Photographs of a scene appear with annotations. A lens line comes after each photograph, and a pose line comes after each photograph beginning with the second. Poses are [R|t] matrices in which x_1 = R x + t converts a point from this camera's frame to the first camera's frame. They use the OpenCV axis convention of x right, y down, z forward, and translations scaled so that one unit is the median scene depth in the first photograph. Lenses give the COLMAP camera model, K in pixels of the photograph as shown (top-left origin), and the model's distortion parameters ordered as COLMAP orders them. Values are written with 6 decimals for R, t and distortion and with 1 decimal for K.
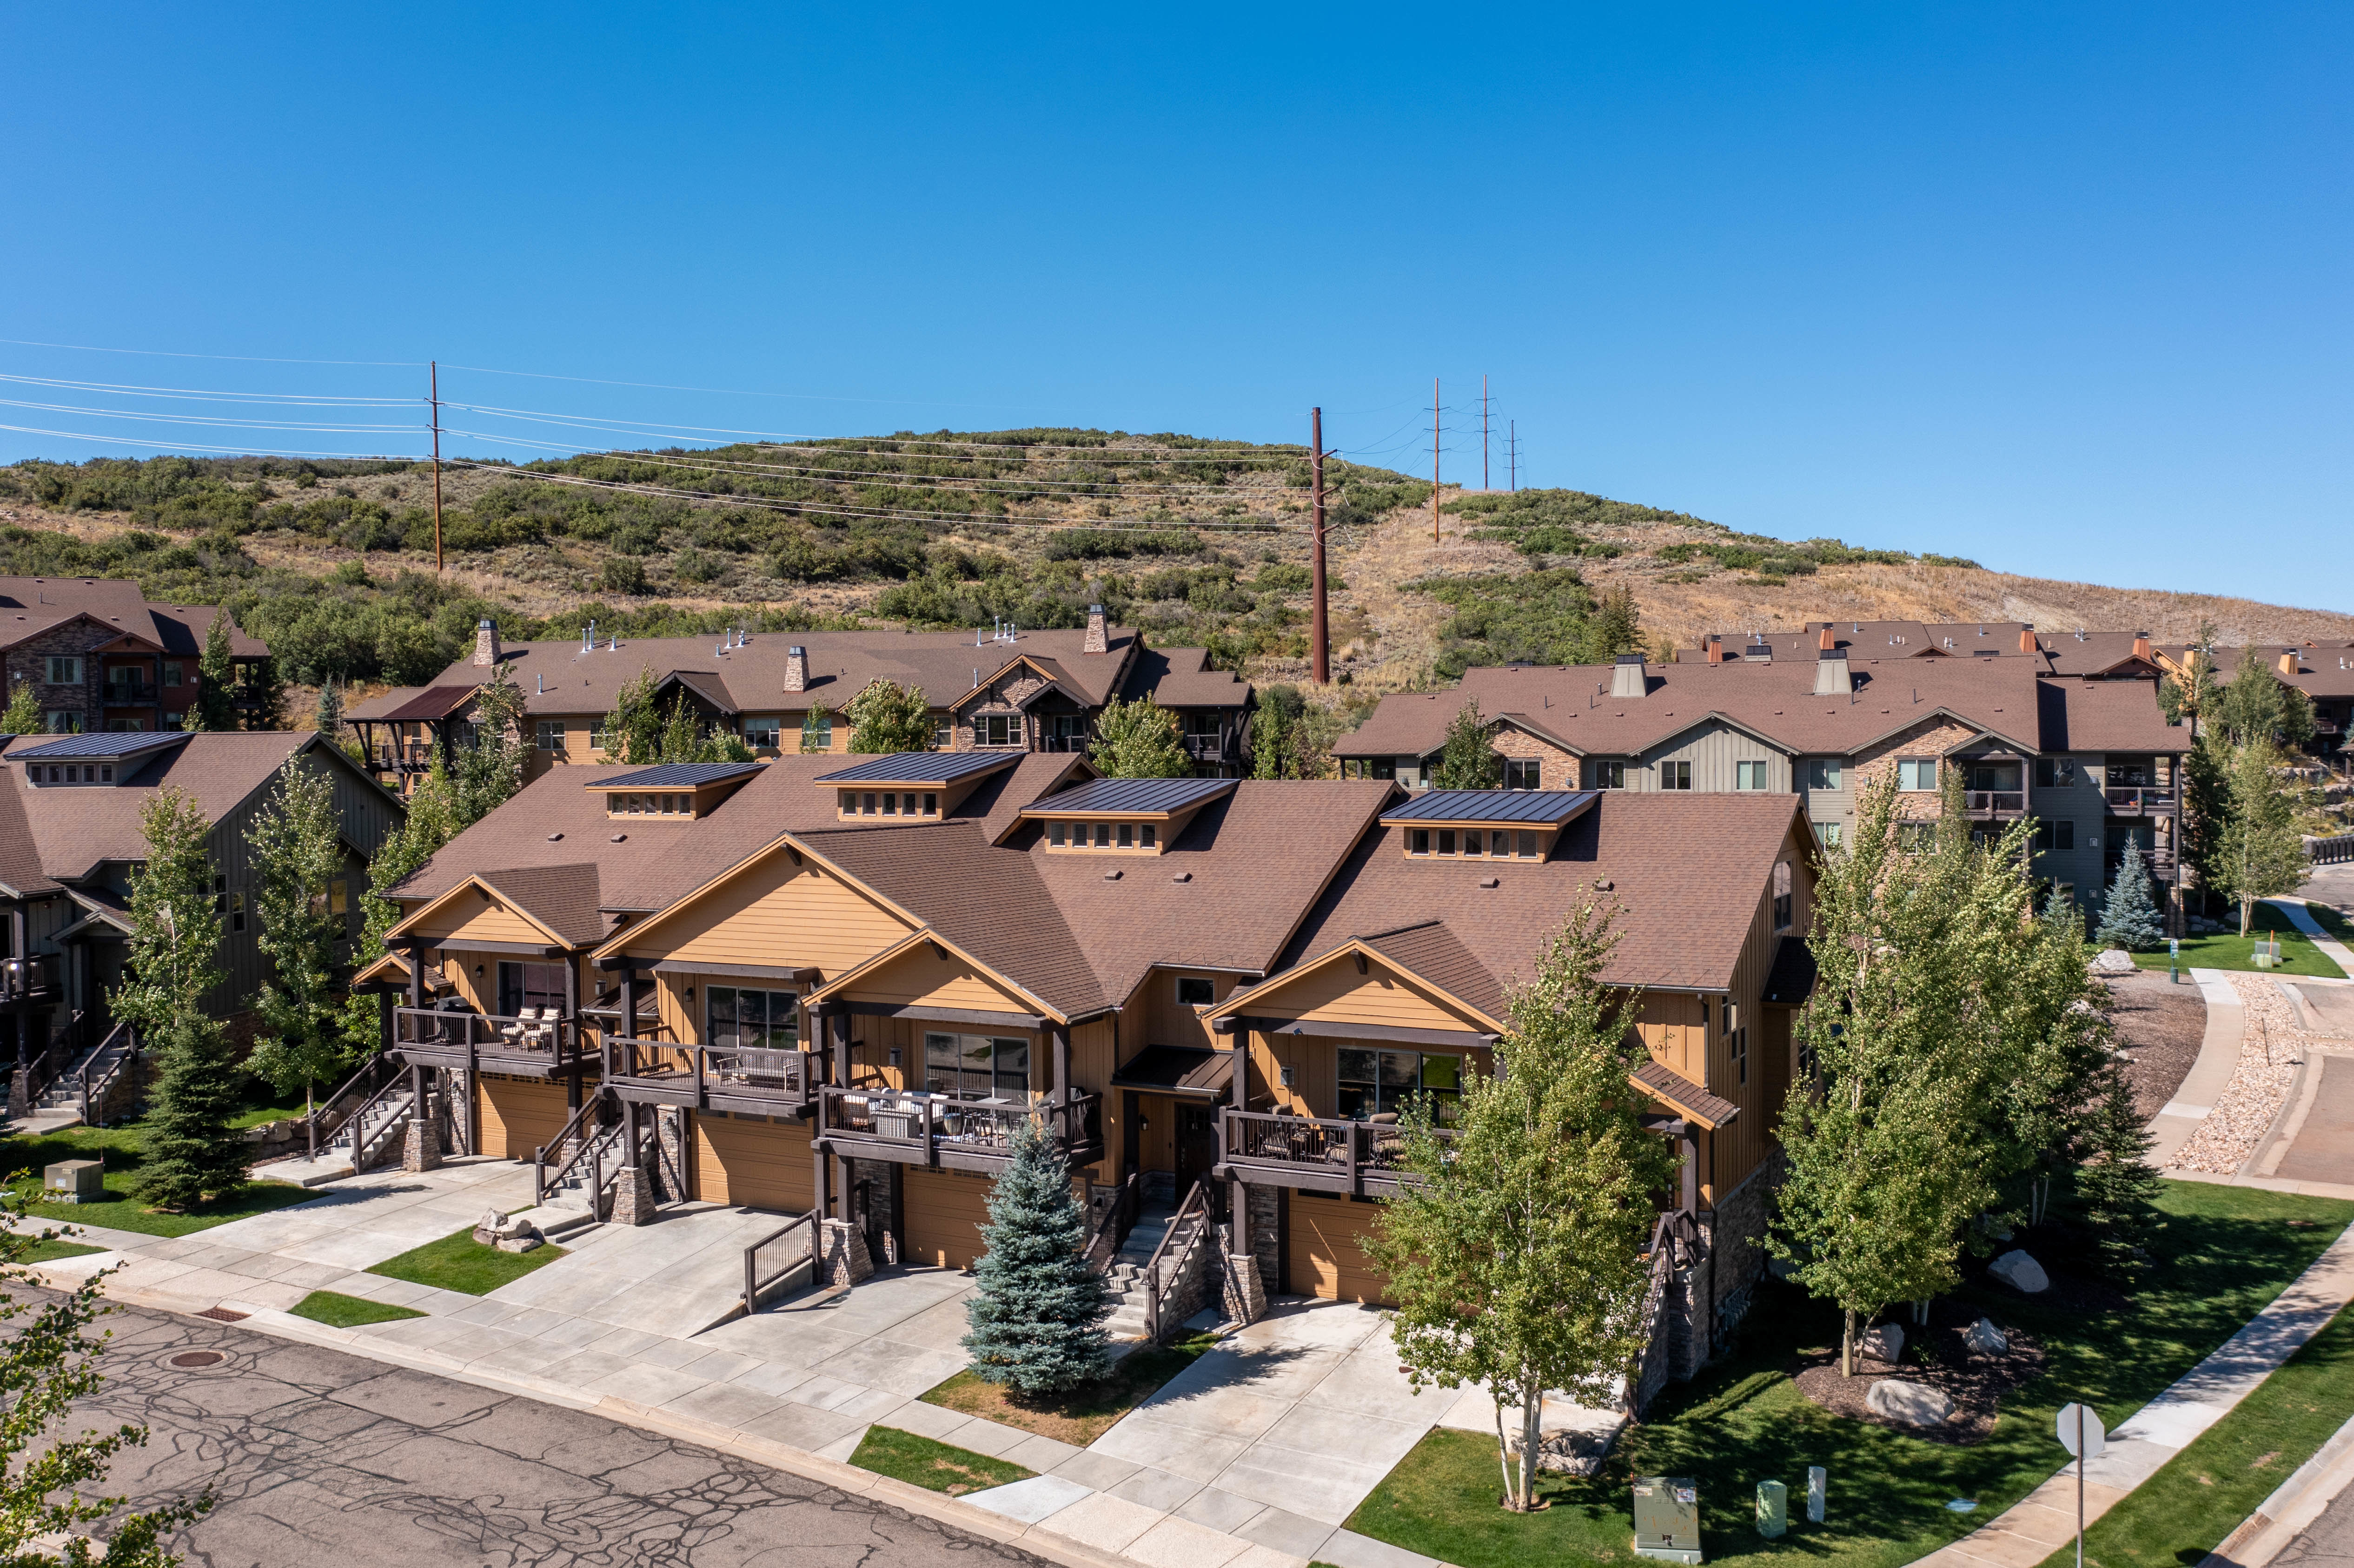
lens RADIAL K [[2020.5, 0, 1124.2], [0, 2020.5, 815.1], [0, 0, 1]] dist [-0.012541, 0.007285]
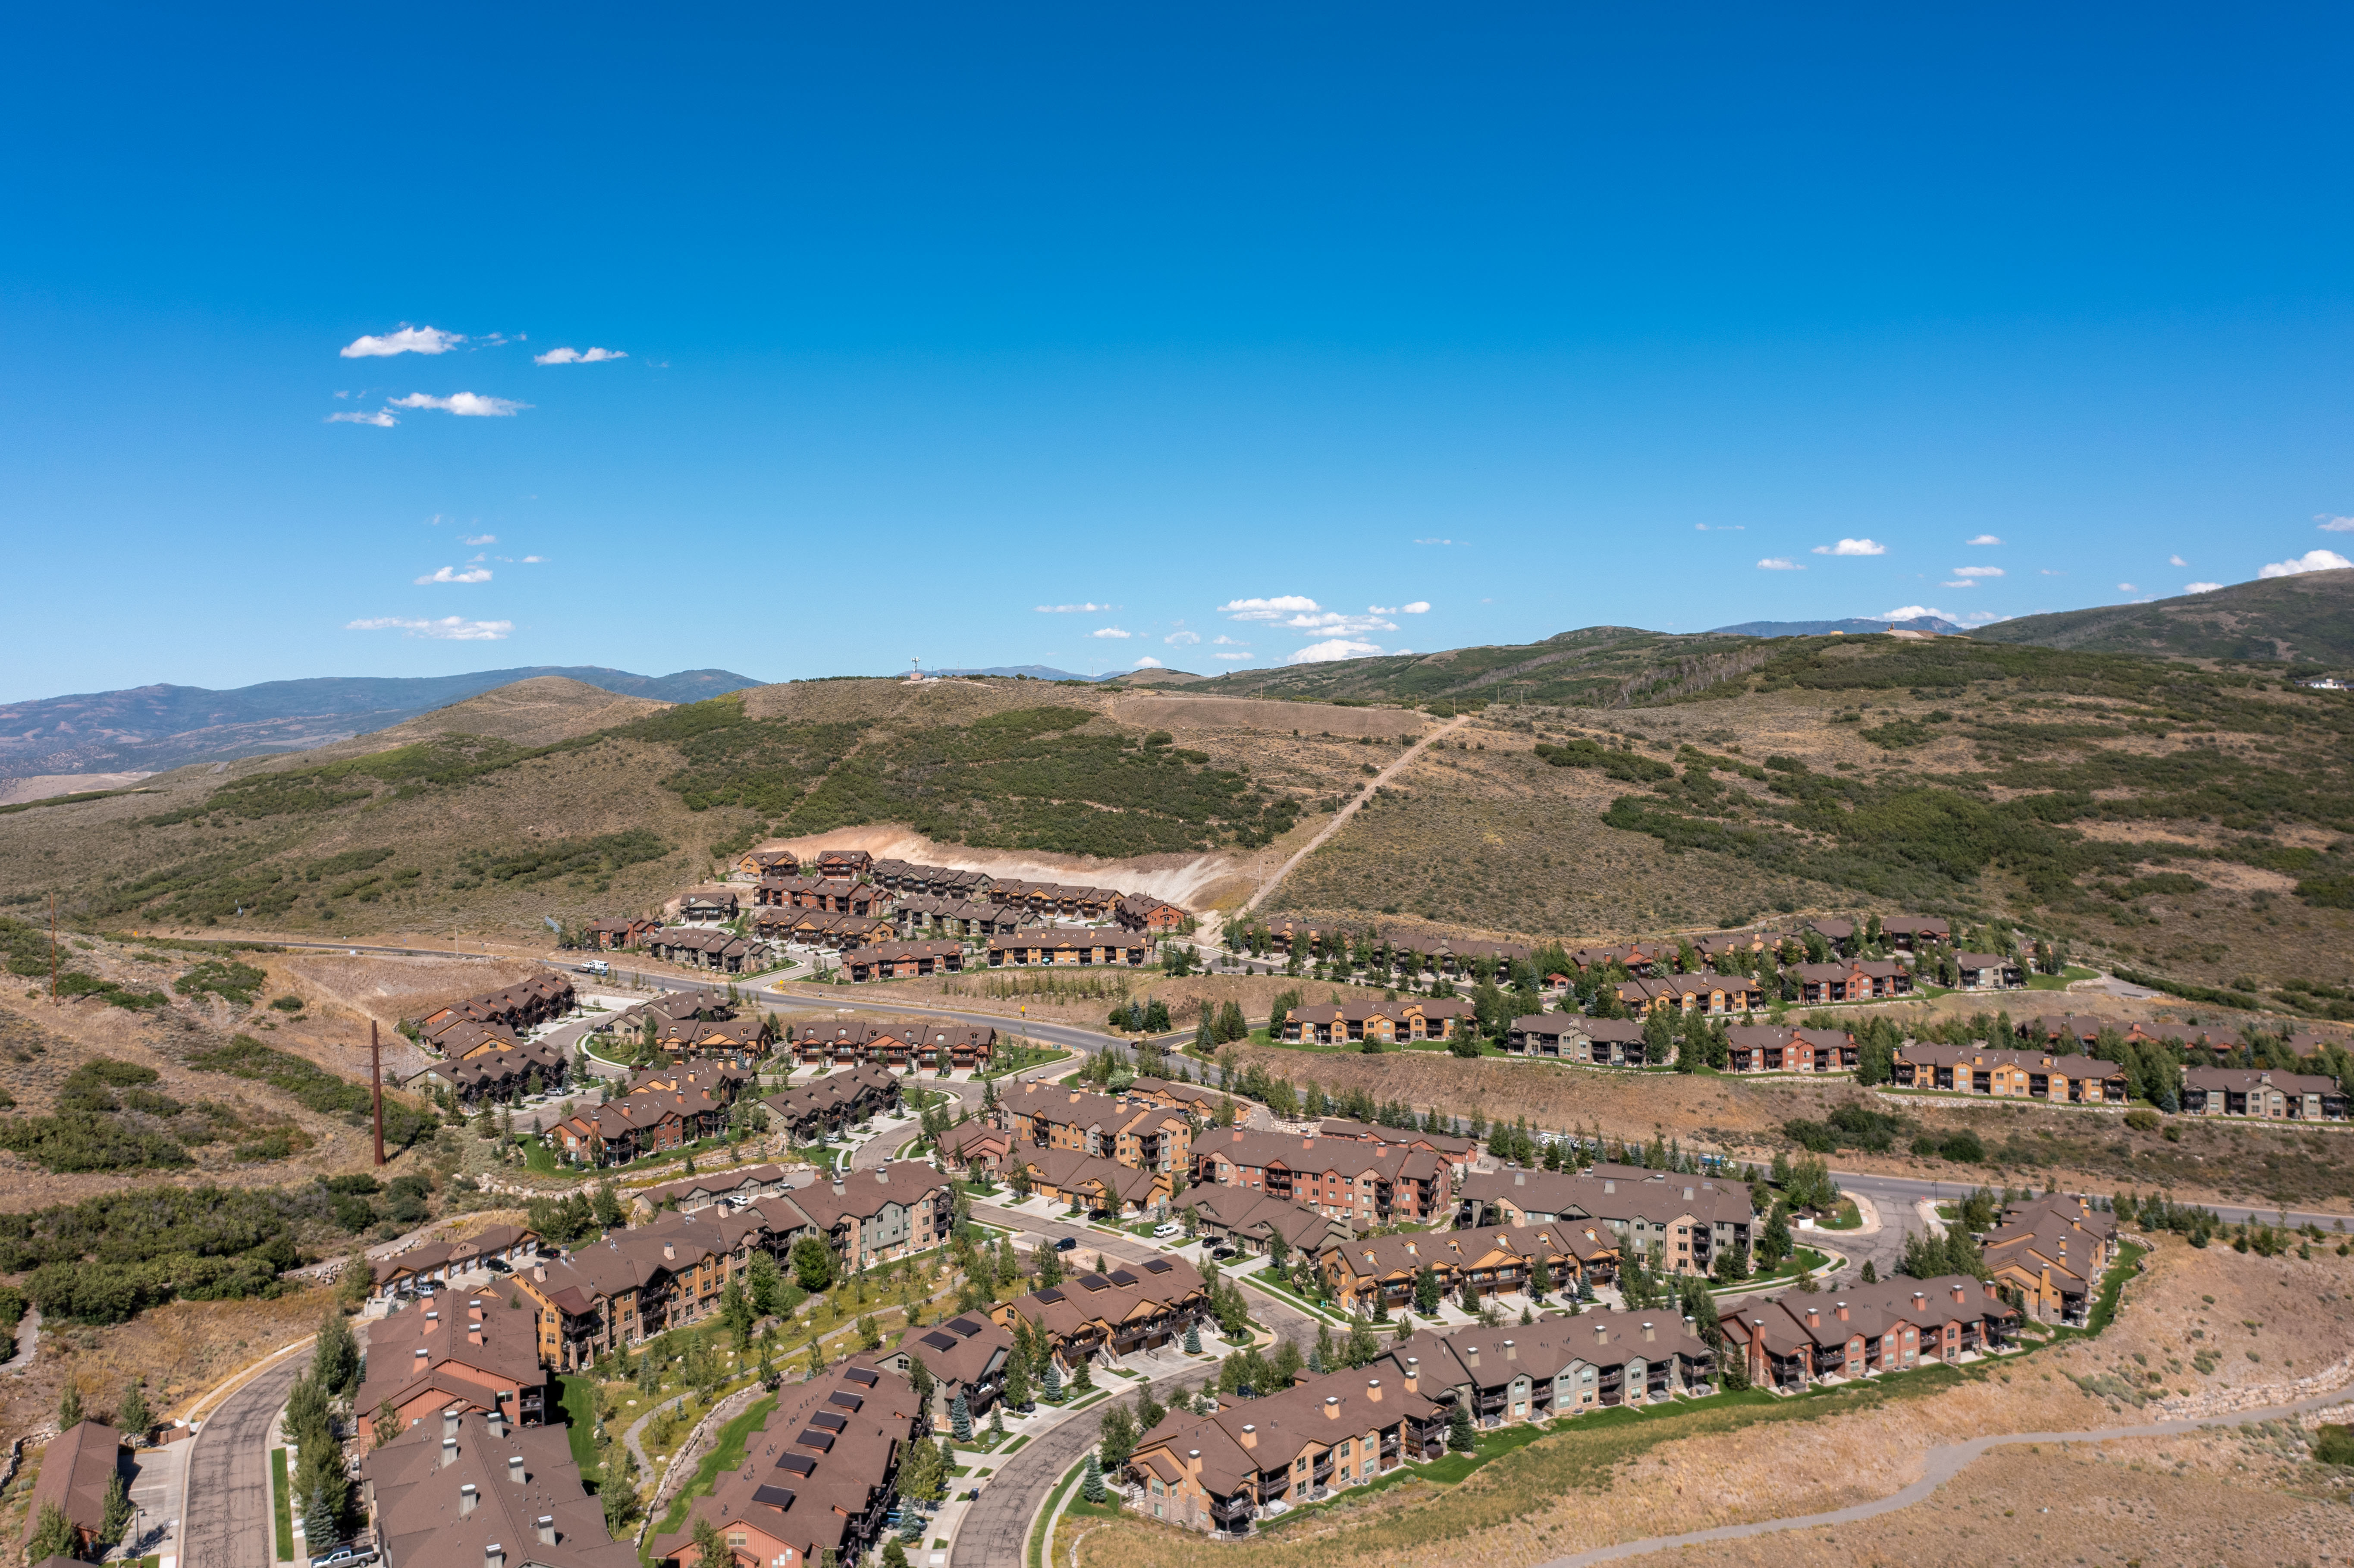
lens RADIAL K [[1882.6, 0, 1169.9], [0, 1882.6, 777.1], [0, 0, 1]] dist [-0.009666, 0.007682]
pose [[0.258434, -0.026608, 0.965662, -2.824423], [0.052086, 0.998550, 0.013575, -0.828770], [-0.964624, 0.046789, 0.259445, -0.396629]]
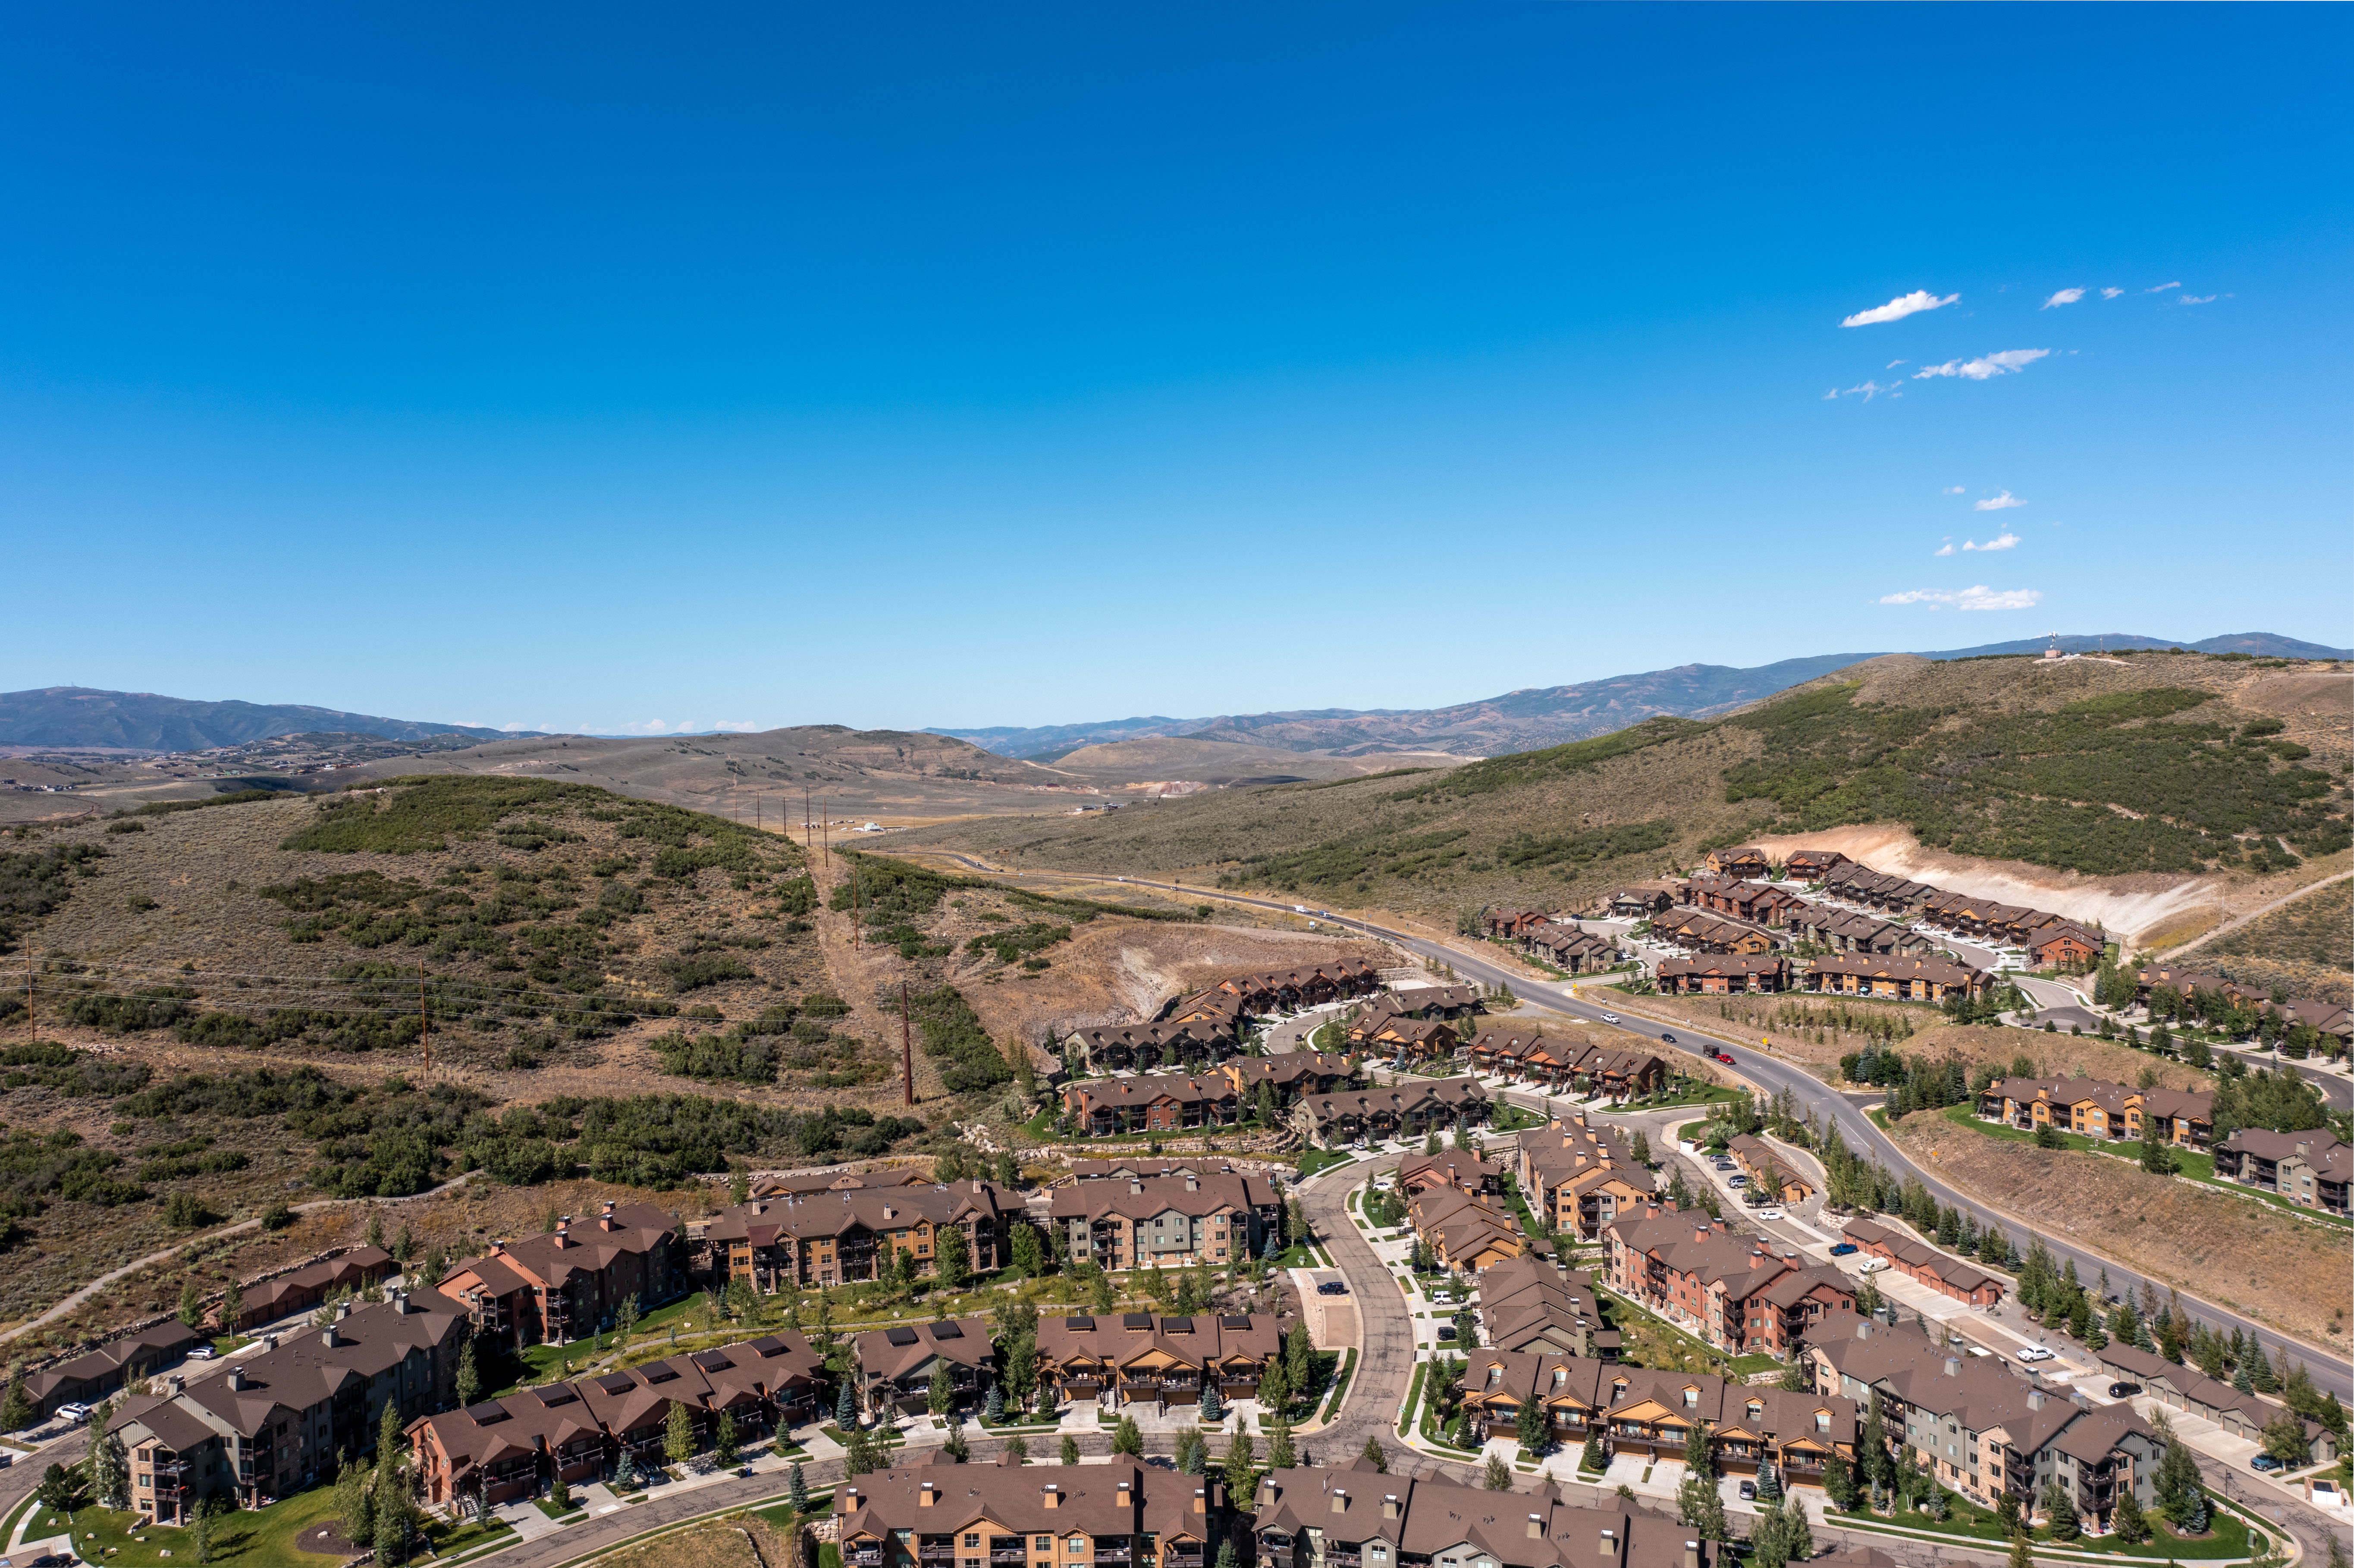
lens RADIAL K [[1873.6, 0, 1177.0], [0, 1873.6, 784.0], [0, 0, 1]] dist [-0.008441, -0.008619]
pose [[0.860471, -0.030956, 0.508557, -1.412064], [0.039109, 0.999221, -0.005349, -0.803854], [-0.507995, 0.024492, 0.861012, -1.969711]]
